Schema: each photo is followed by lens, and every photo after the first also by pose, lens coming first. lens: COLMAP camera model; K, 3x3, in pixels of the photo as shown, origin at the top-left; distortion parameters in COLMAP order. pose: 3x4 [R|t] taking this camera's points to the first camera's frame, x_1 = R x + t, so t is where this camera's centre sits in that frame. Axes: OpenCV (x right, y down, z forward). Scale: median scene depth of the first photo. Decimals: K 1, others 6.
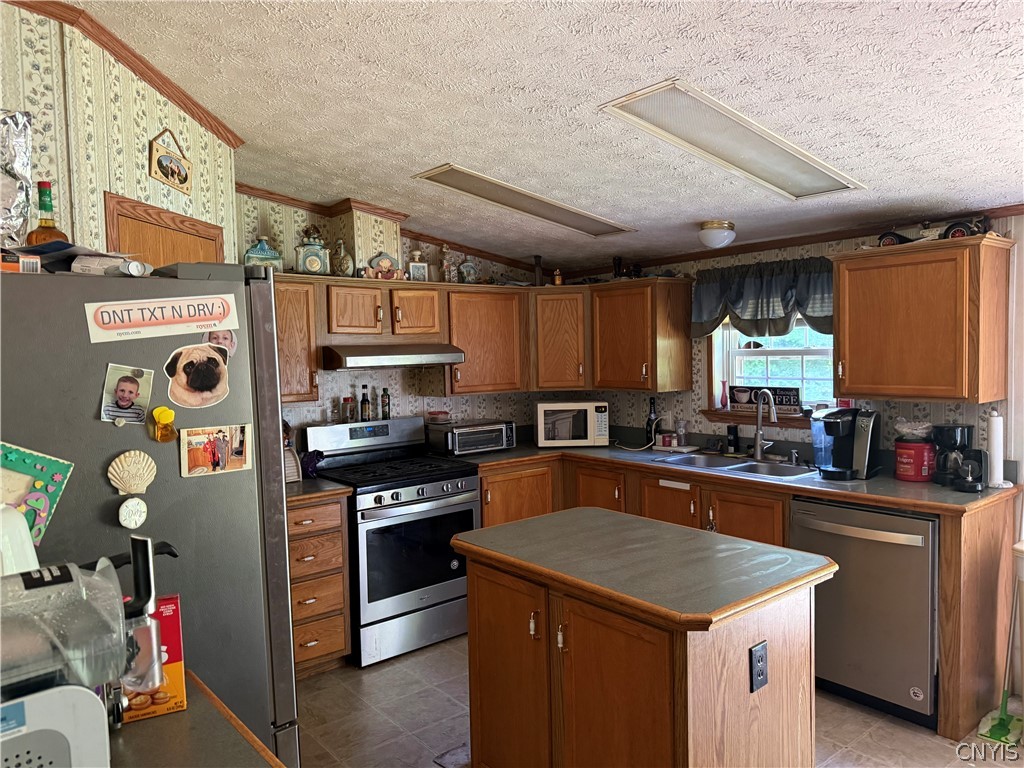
lens RADIAL K [[721.6, 0, 511.5], [0, 721.6, 389.2], [0, 0, 1]] dist [0.093790, -0.133648]
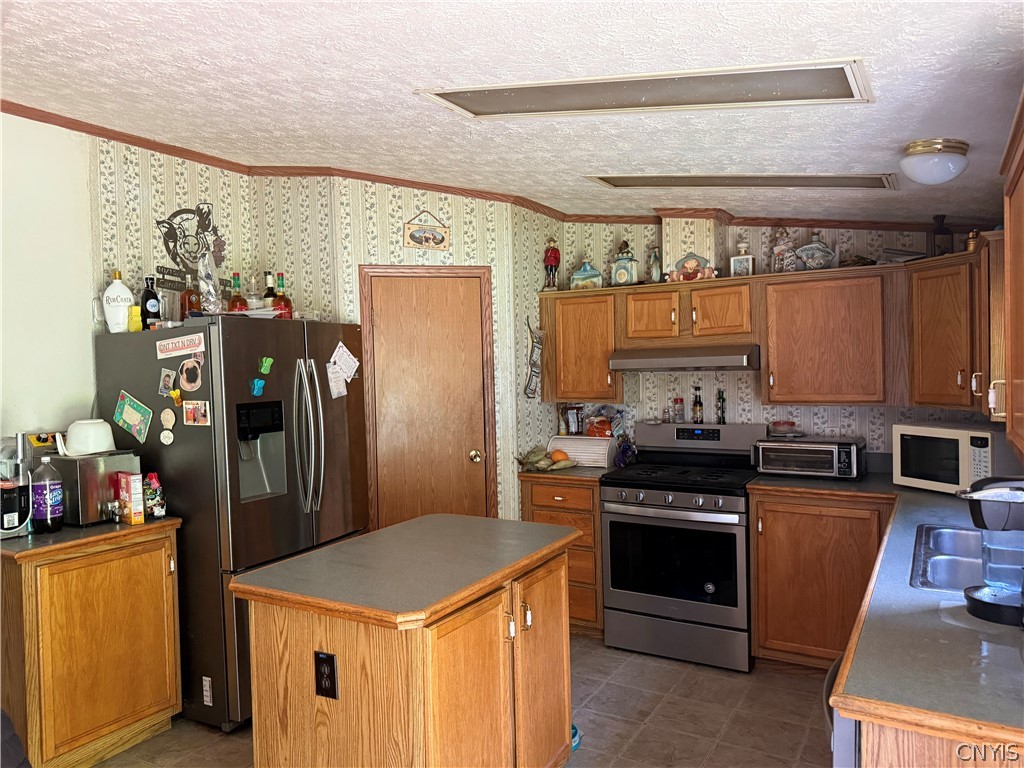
lens RADIAL K [[722.8, 0, 514.6], [0, 722.8, 388.3], [0, 0, 1]] dist [0.086643, -0.115786]
pose [[0.345519, 0.046359, -0.937266, 0.978973], [-0.035531, 0.998709, 0.036300, -0.047827], [0.937739, 0.020759, 0.346721, 0.634428]]
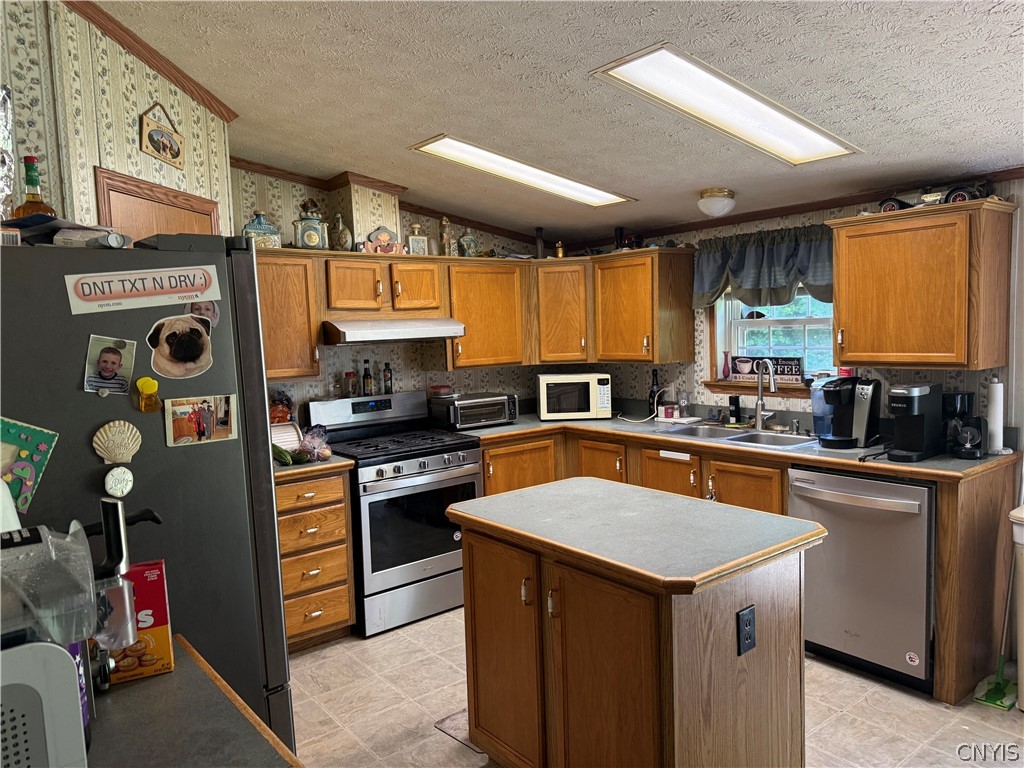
lens RADIAL K [[722.8, 0, 514.6], [0, 722.8, 388.3], [0, 0, 1]] dist [0.086643, -0.115786]
pose [[0.999841, -0.010175, -0.014617, 0.025654], [0.010630, 0.999451, 0.031388, 0.006862], [0.014290, -0.031538, 0.999400, -0.003443]]
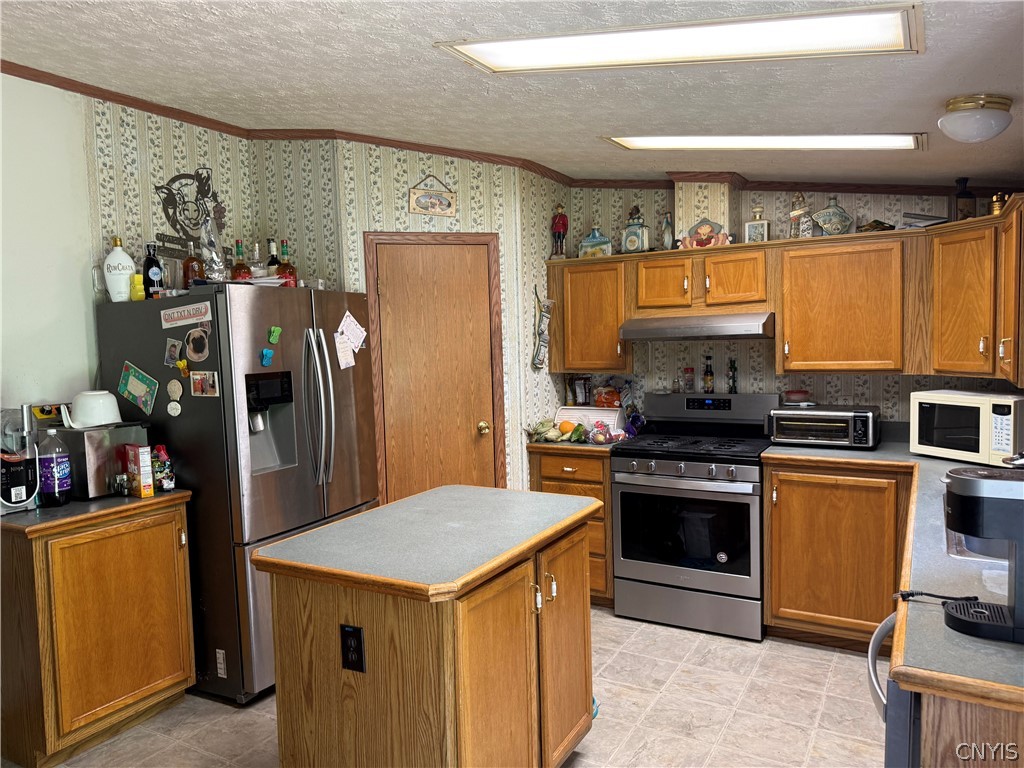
lens RADIAL K [[724.4, 0, 510.9], [0, 724.4, 390.3], [0, 0, 1]] dist [0.070443, -0.085654]
pose [[0.353813, 0.083274, -0.931602, 0.945282], [-0.031812, 0.996524, 0.076996, -0.041364], [0.934775, 0.002394, 0.355232, 0.606981]]
